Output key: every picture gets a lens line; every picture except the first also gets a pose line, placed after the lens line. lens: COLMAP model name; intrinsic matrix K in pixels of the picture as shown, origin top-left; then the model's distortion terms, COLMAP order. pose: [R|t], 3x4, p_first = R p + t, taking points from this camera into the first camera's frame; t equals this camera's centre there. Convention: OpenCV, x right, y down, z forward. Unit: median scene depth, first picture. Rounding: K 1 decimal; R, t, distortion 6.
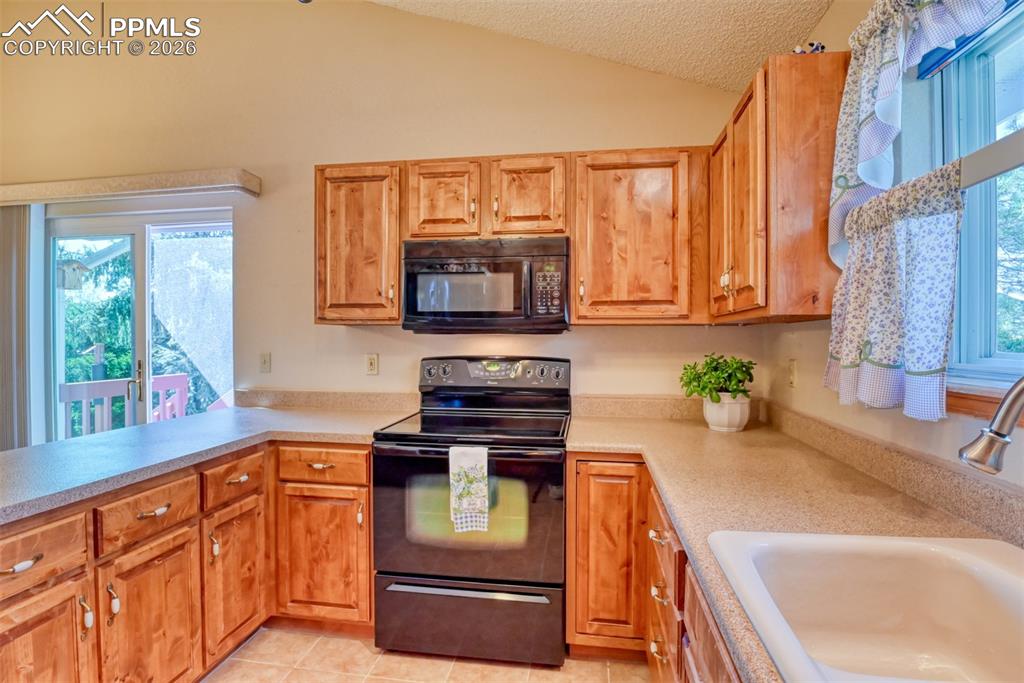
lens RADIAL K [[505.2, 0, 514.3], [0, 505.2, 344.3], [0, 0, 1]] dist [-0.021404, -0.006881]
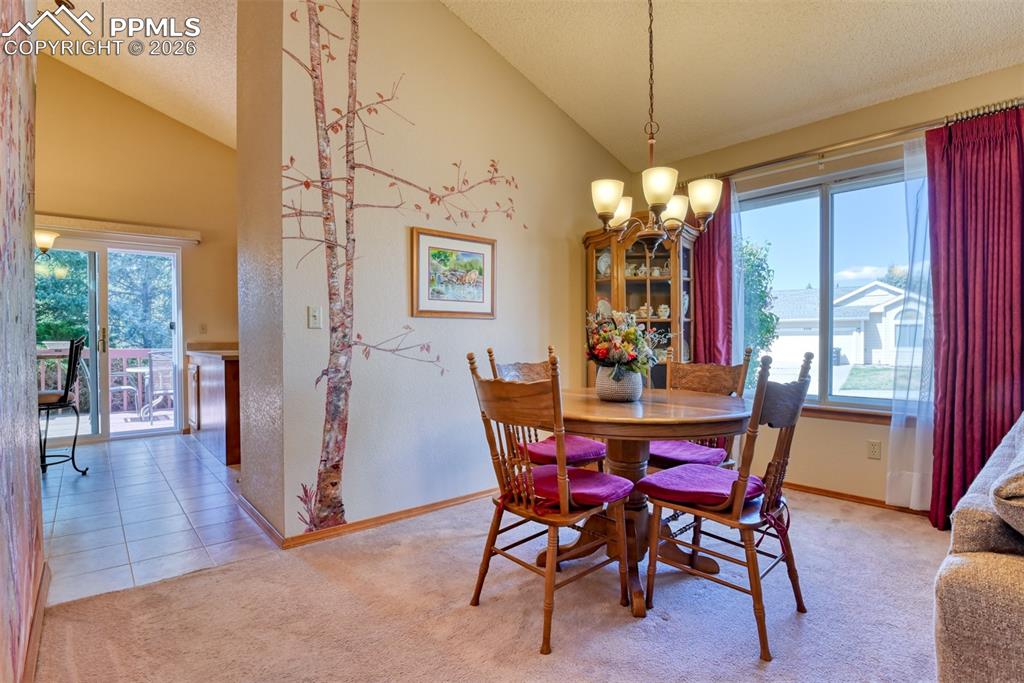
lens RADIAL K [[499.3, 0, 510.3], [0, 499.3, 345.9], [0, 0, 1]] dist [-0.024586, -0.004666]
pose [[0.650054, -0.019860, 0.759628, -1.519233], [0.012500, 0.999803, 0.015442, 0.114294], [-0.759785, -0.000543, 0.650174, -1.506099]]
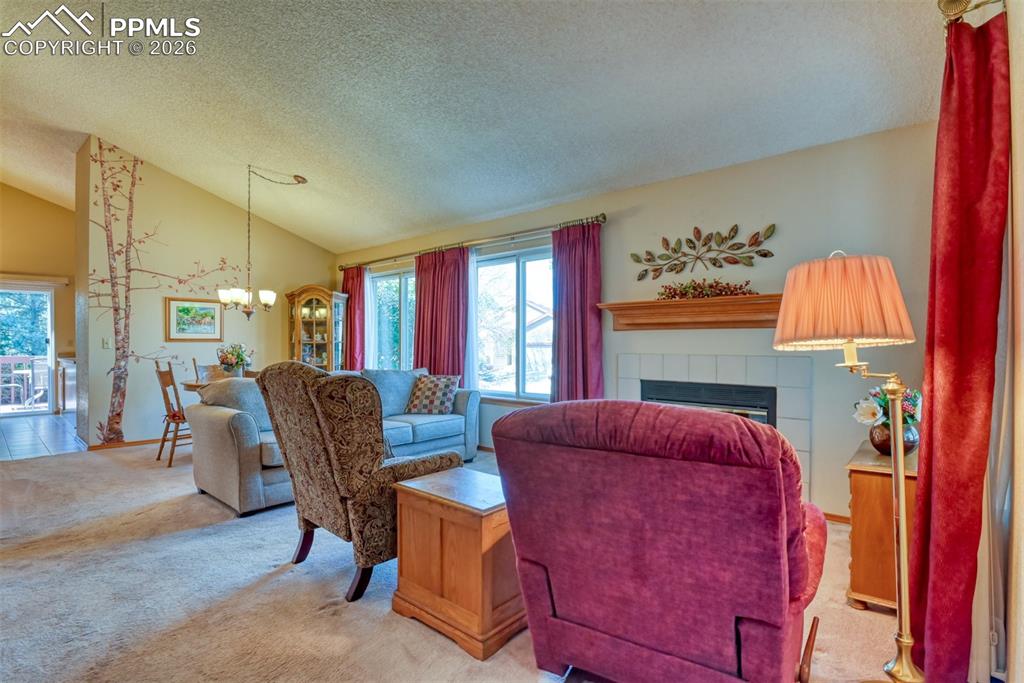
lens RADIAL K [[505.2, 0, 514.3], [0, 505.2, 344.3], [0, 0, 1]] dist [-0.021404, -0.006881]
pose [[0.548434, -0.009337, 0.836142, -1.887426], [0.010023, 0.999939, 0.004592, 0.073210], [-0.836134, 0.005862, 0.548494, -3.465129]]
